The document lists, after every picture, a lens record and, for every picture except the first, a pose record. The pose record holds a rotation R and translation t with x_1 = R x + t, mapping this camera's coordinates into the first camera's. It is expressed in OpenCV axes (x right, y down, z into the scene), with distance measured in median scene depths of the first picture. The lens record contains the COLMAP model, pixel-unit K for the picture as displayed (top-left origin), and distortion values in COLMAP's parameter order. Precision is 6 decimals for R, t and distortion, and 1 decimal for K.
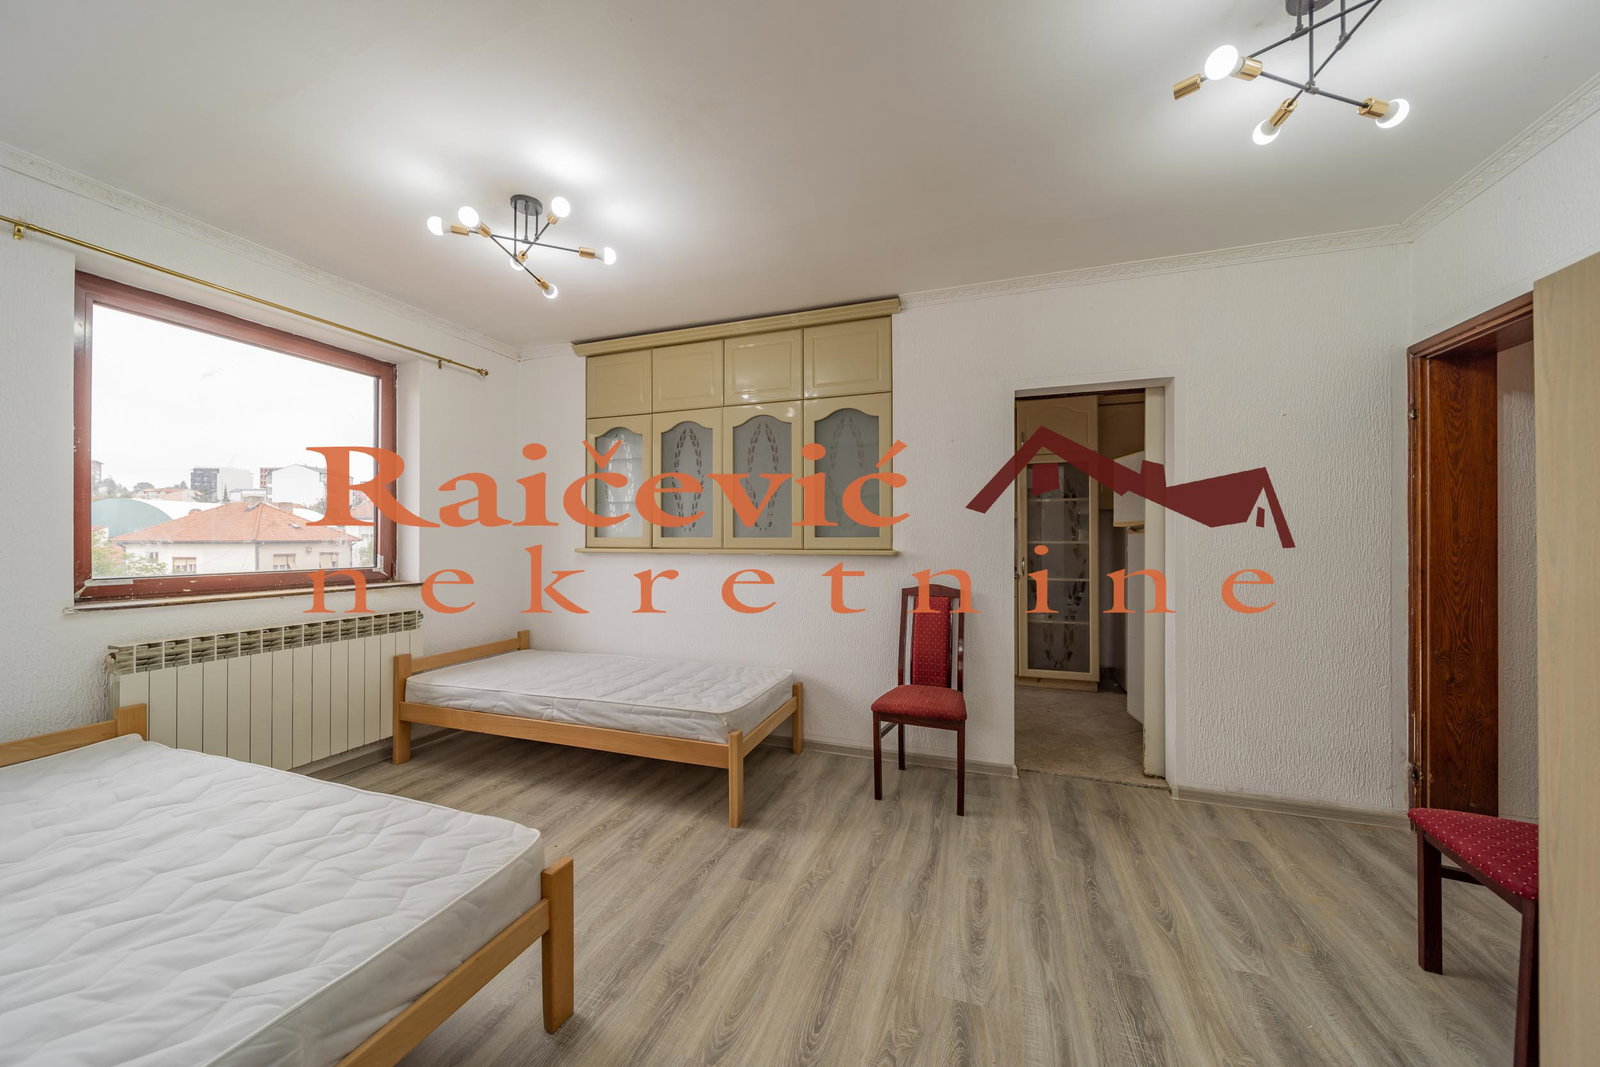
lens RADIAL K [[563.2, 0, 794.6], [0, 563.2, 524.4], [0, 0, 1]] dist [-0.000773, -0.000208]
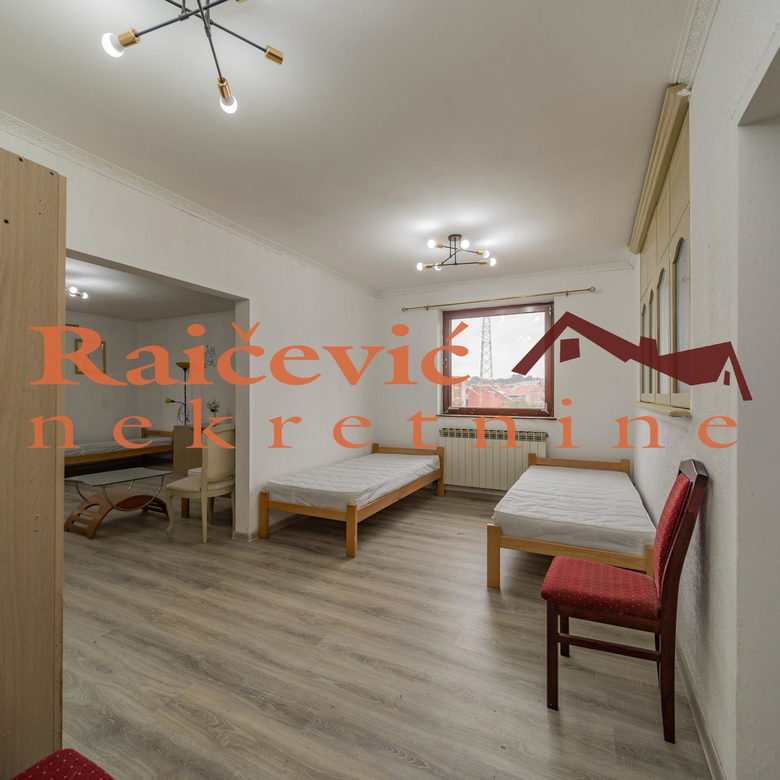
lens RADIAL K [[408.8, 0, 390.0], [0, 408.8, 390.0], [0, 0, 1]] dist [0.000457, 0.000910]
pose [[-0.113884, -0.006026, -0.993476, 1.416505], [0.024154, 0.999669, -0.008832, 0.018713], [0.993200, -0.025002, -0.113701, 1.211494]]
